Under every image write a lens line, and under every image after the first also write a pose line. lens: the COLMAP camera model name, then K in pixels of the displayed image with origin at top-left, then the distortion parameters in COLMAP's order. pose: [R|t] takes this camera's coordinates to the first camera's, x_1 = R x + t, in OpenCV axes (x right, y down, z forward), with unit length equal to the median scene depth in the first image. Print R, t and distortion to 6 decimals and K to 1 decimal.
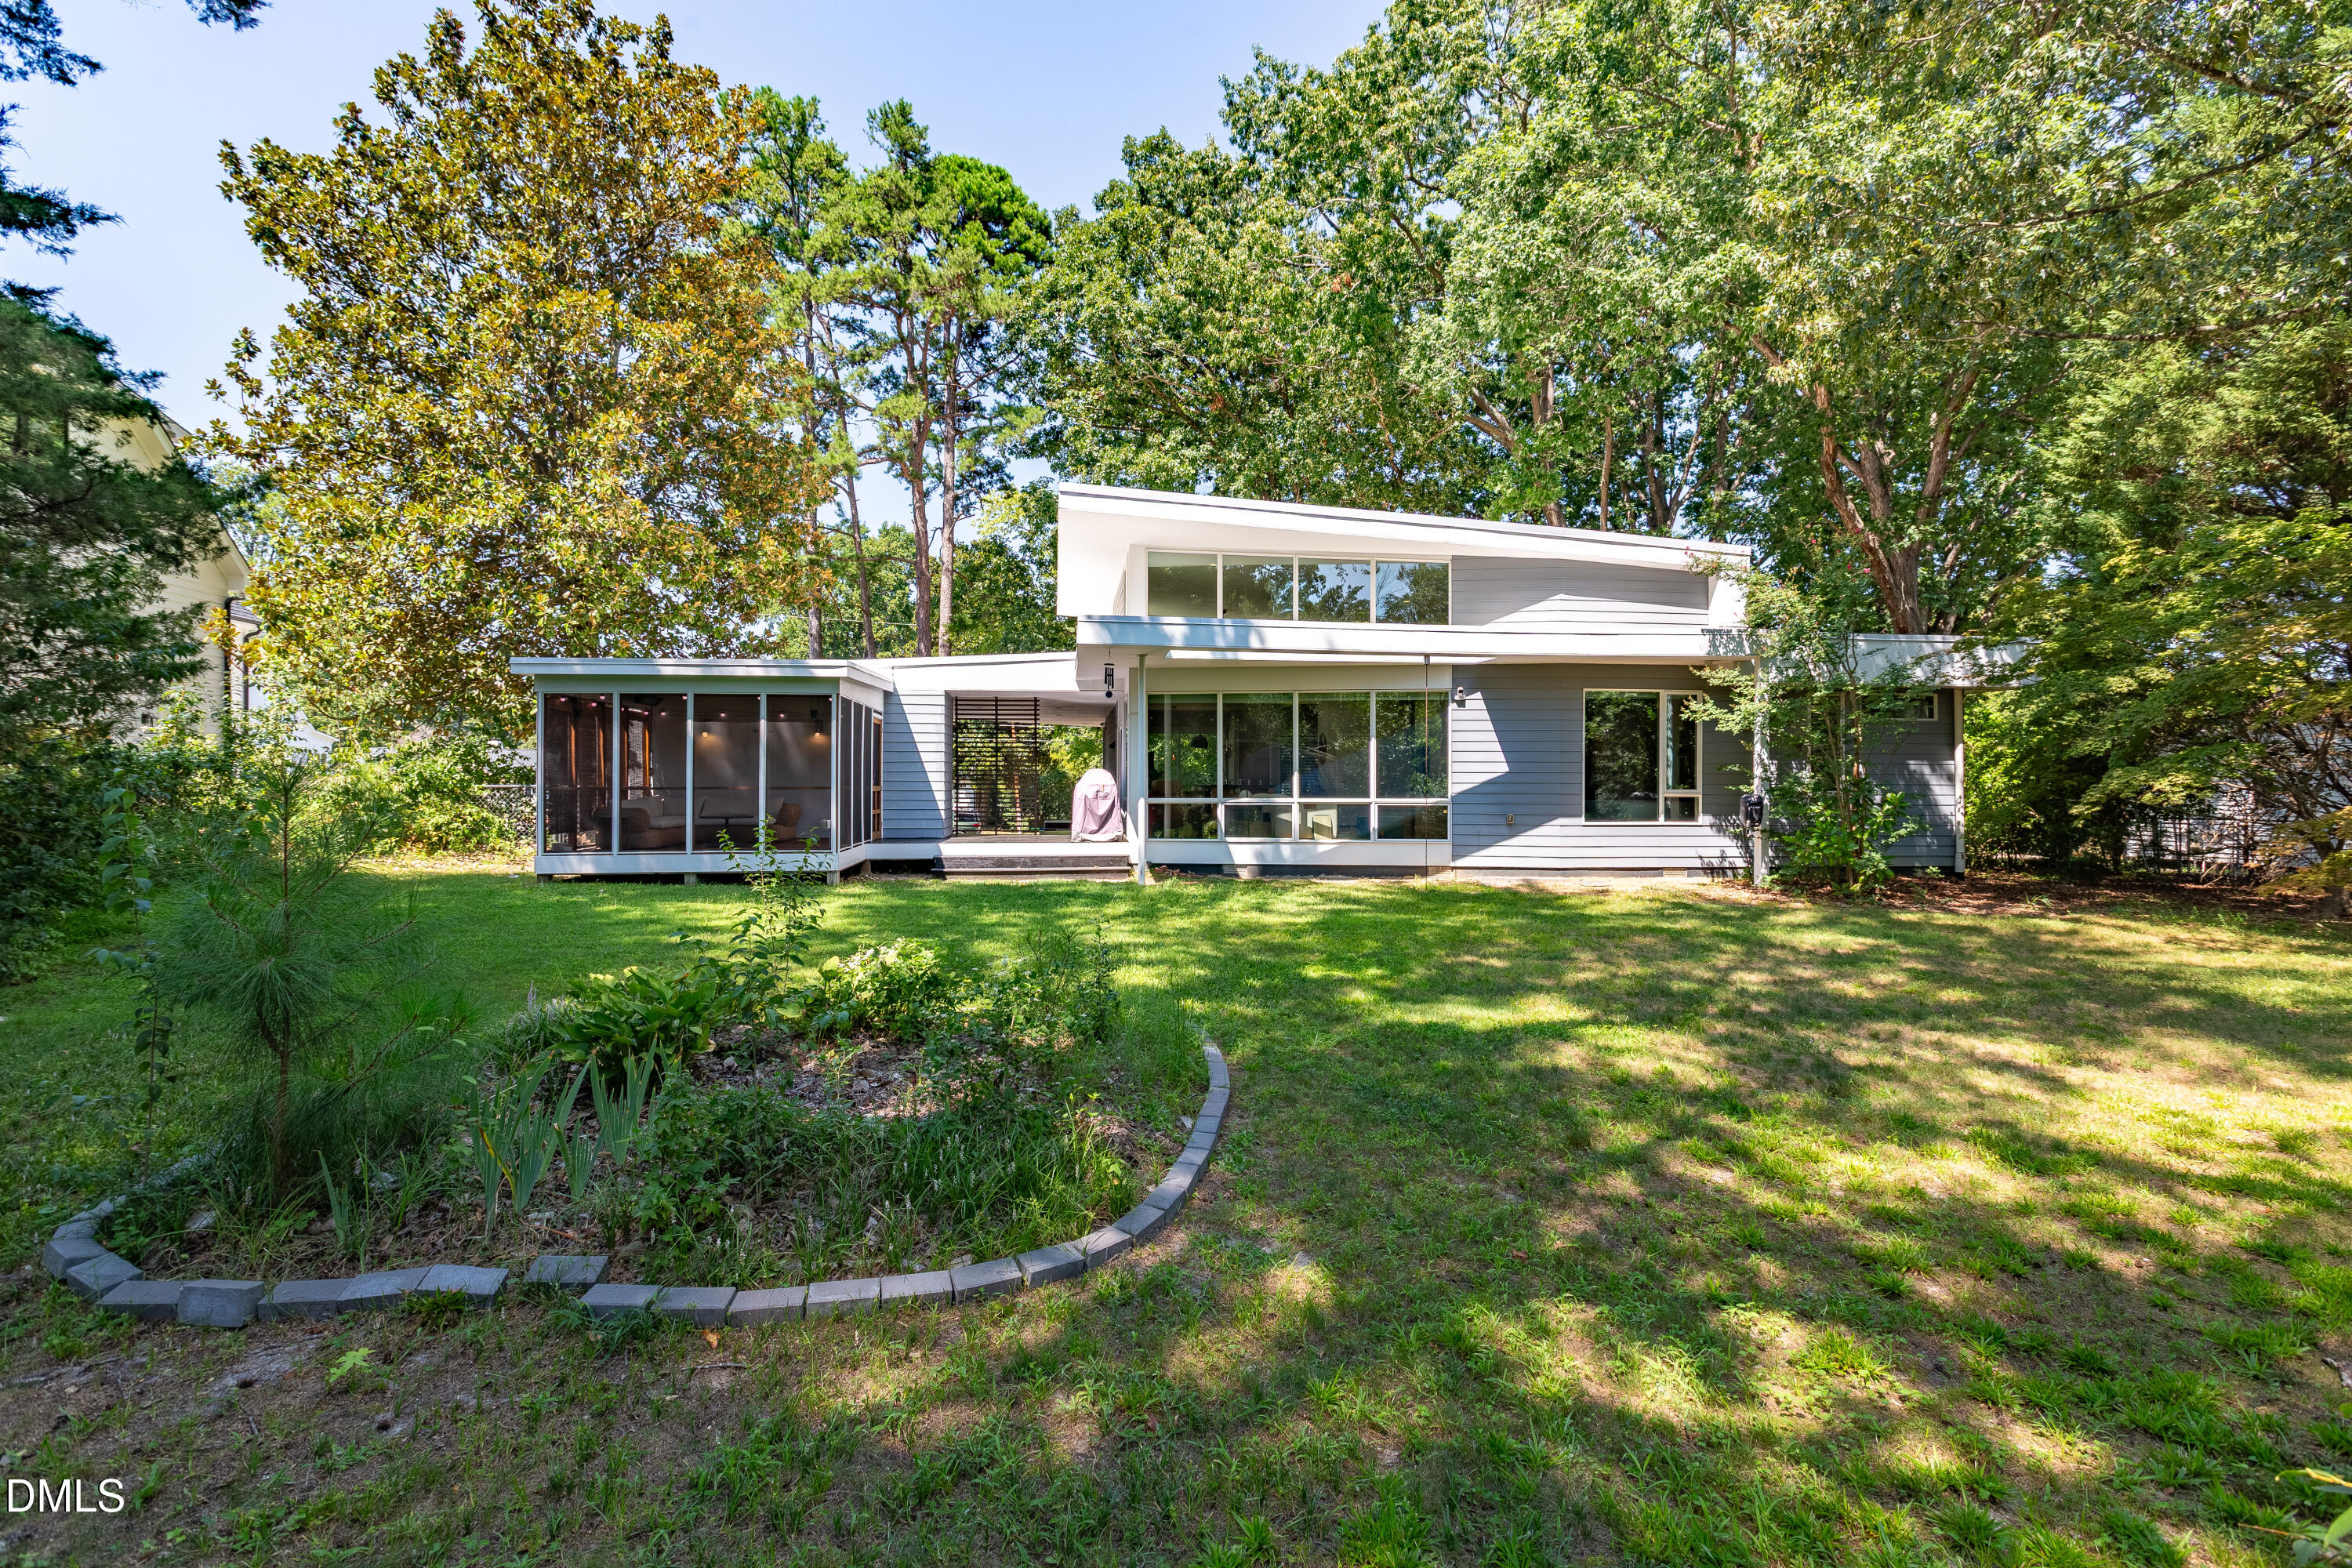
lens RADIAL K [[1059.6, 0, 1169.1], [0, 1059.6, 786.1], [0, 0, 1]] dist [-0.006354, 0.001024]
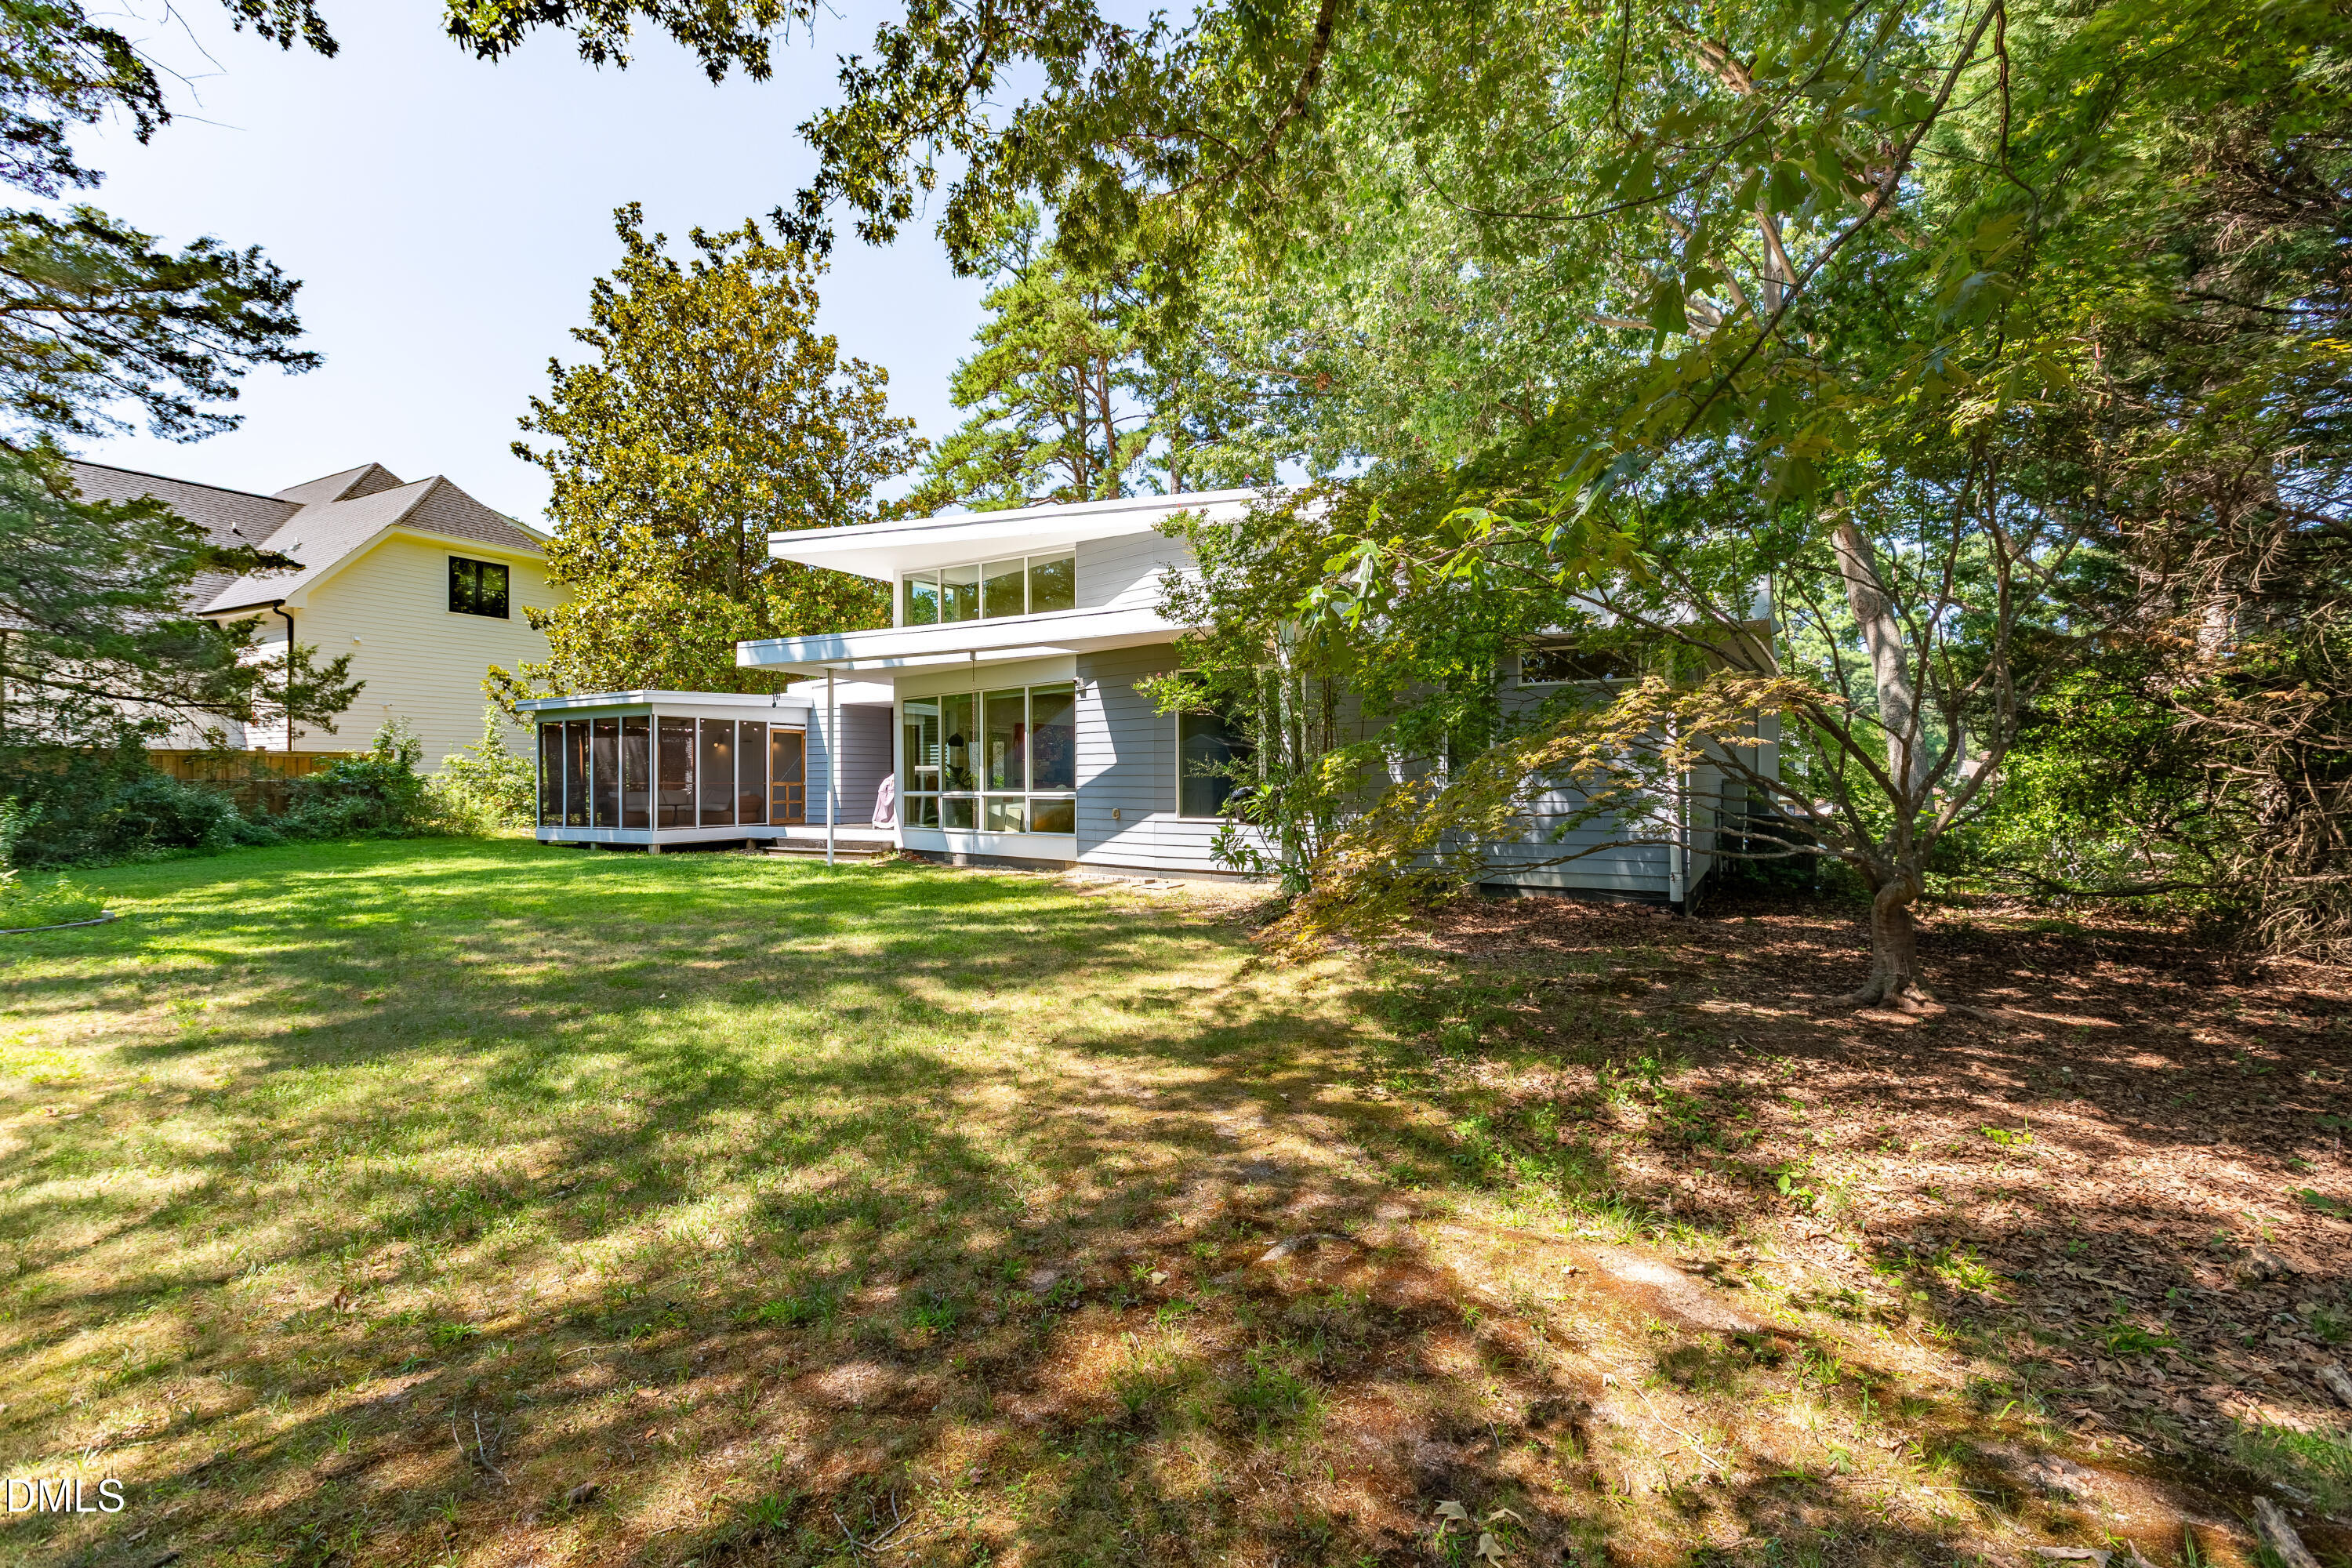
lens RADIAL K [[1059.6, 0, 1164.4], [0, 1059.6, 771.4], [0, 0, 1]] dist [-0.006354, 0.001024]
pose [[0.801444, -0.010338, -0.597980, 0.896462], [0.003963, 0.999920, -0.011975, 0.004629], [0.598056, 0.007227, 0.801421, 0.263237]]
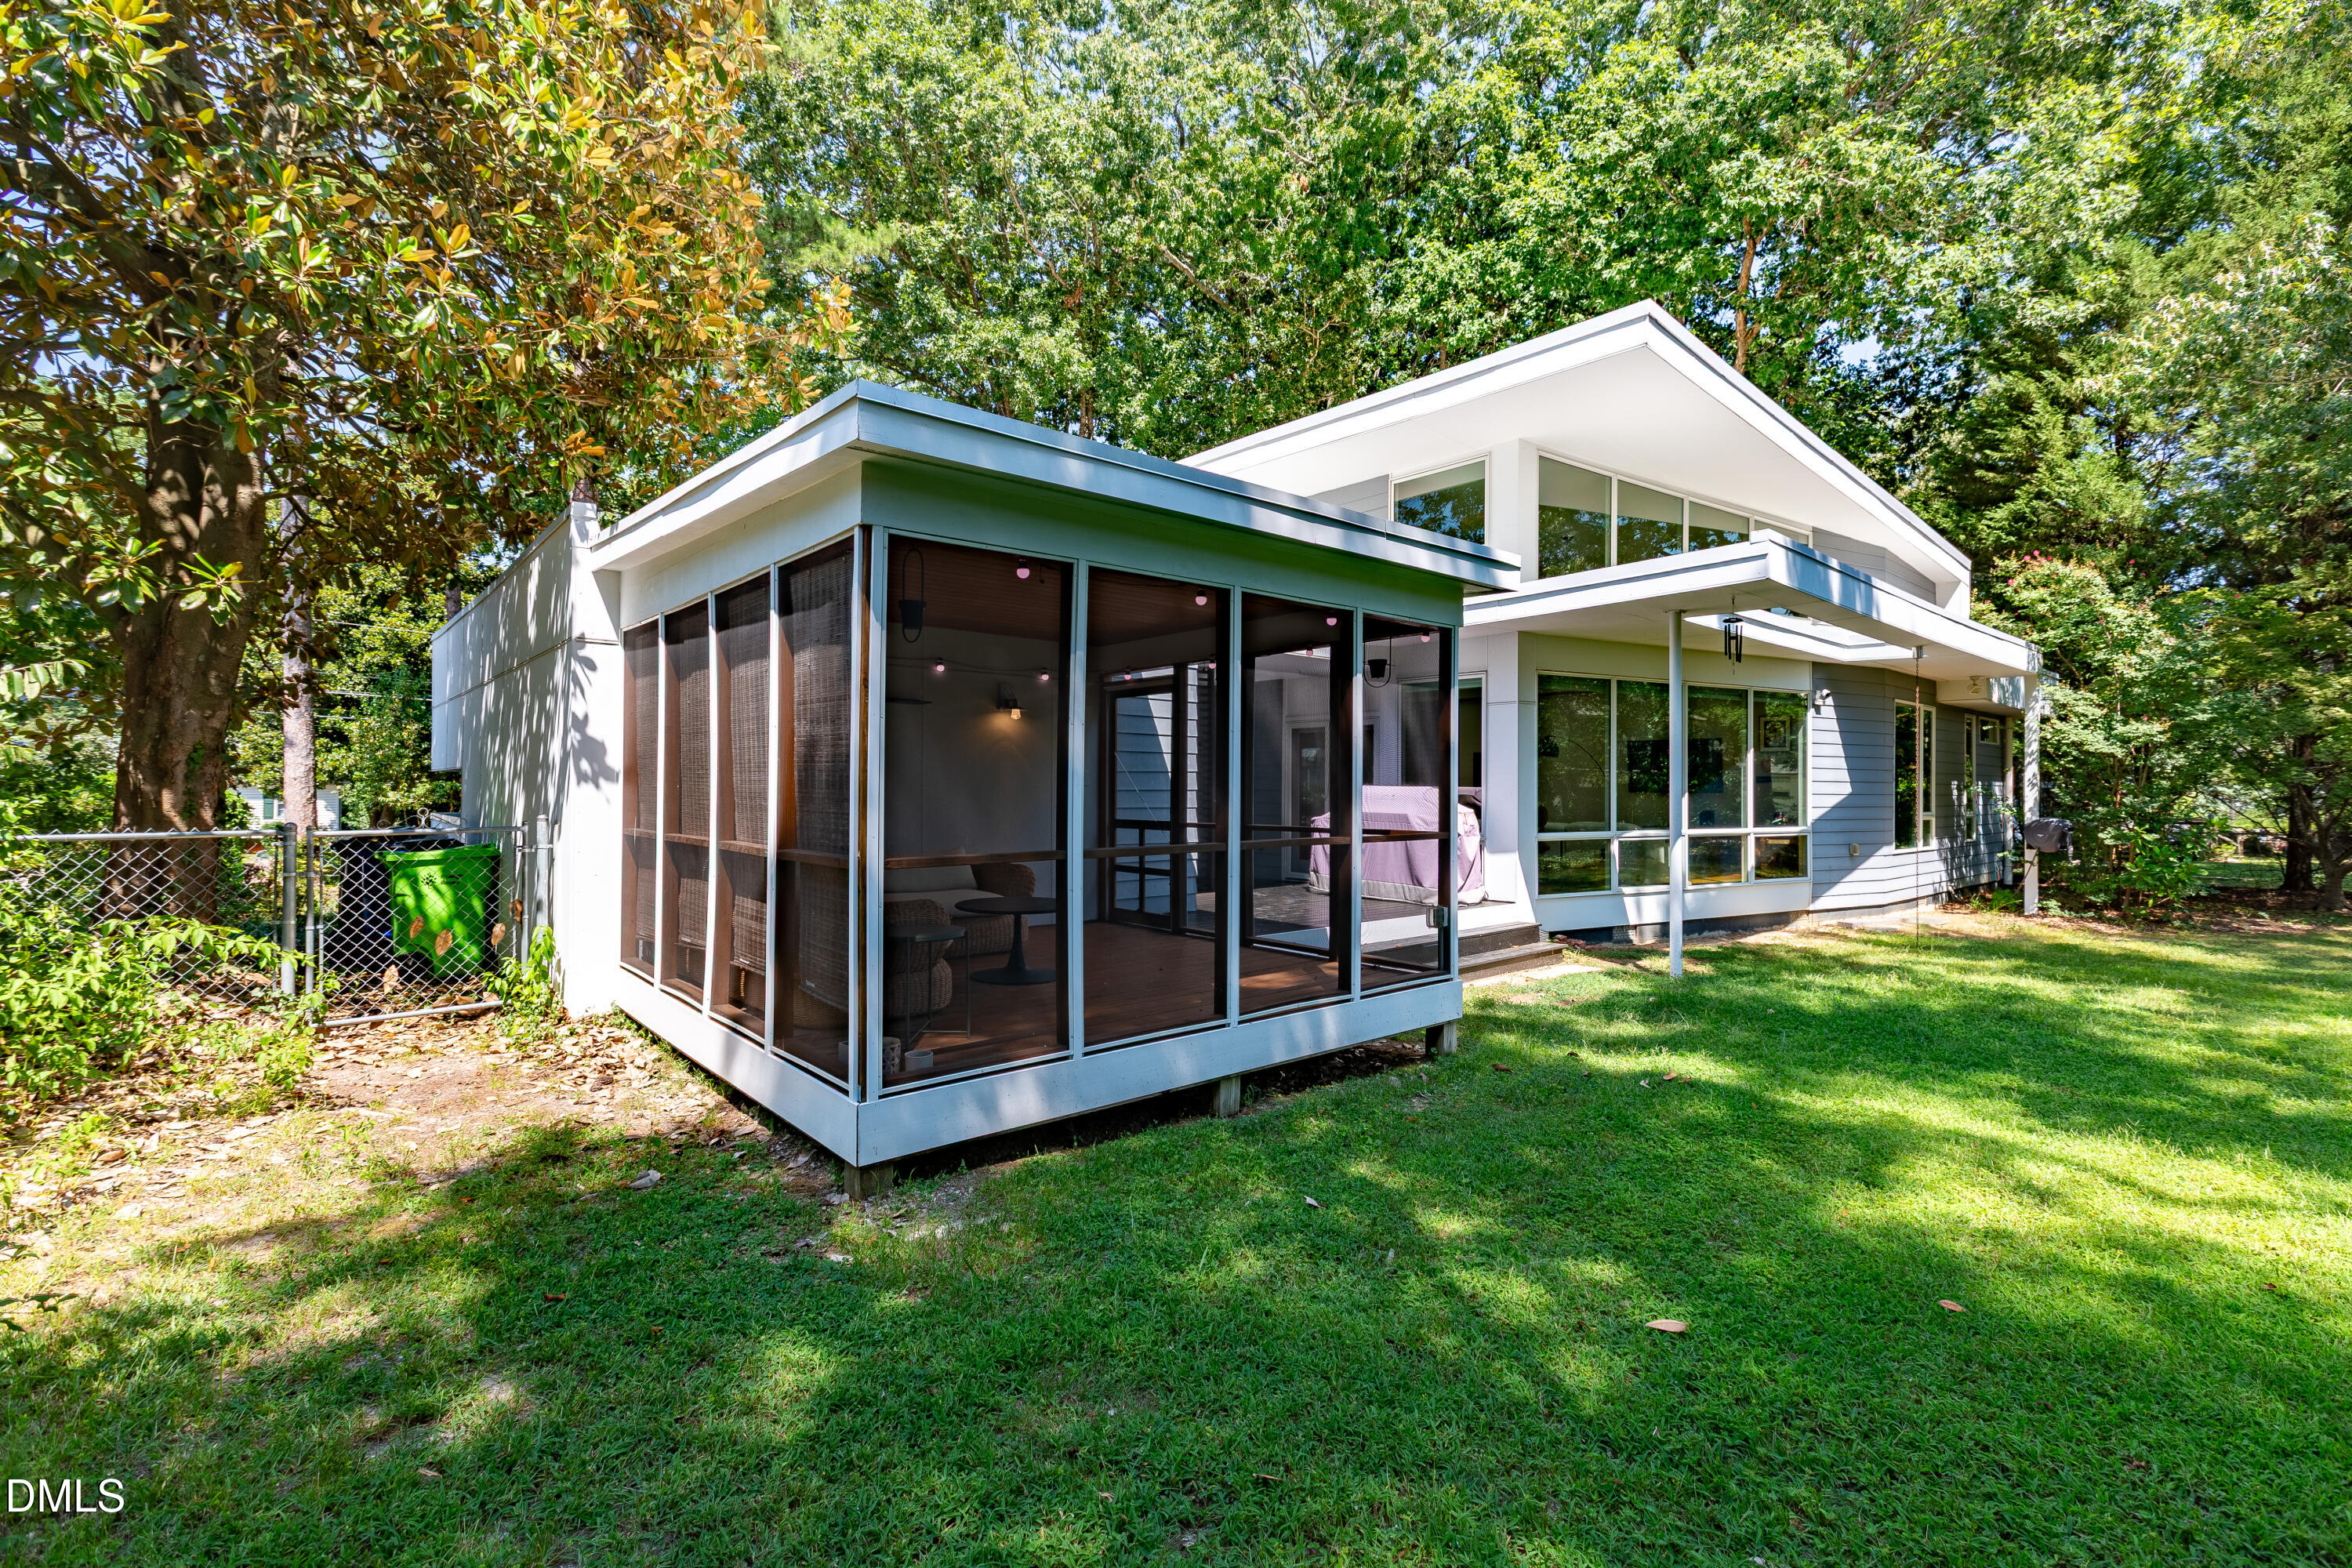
lens RADIAL K [[1059.6, 0, 1183.8], [0, 1059.6, 790.8], [0, 0, 1]] dist [-0.006354, 0.001024]
pose [[0.814903, -0.000111, 0.579597, -0.581171], [0.001958, 0.999995, -0.002562, -0.013970], [-0.579594, 0.003223, 0.814899, 0.608475]]
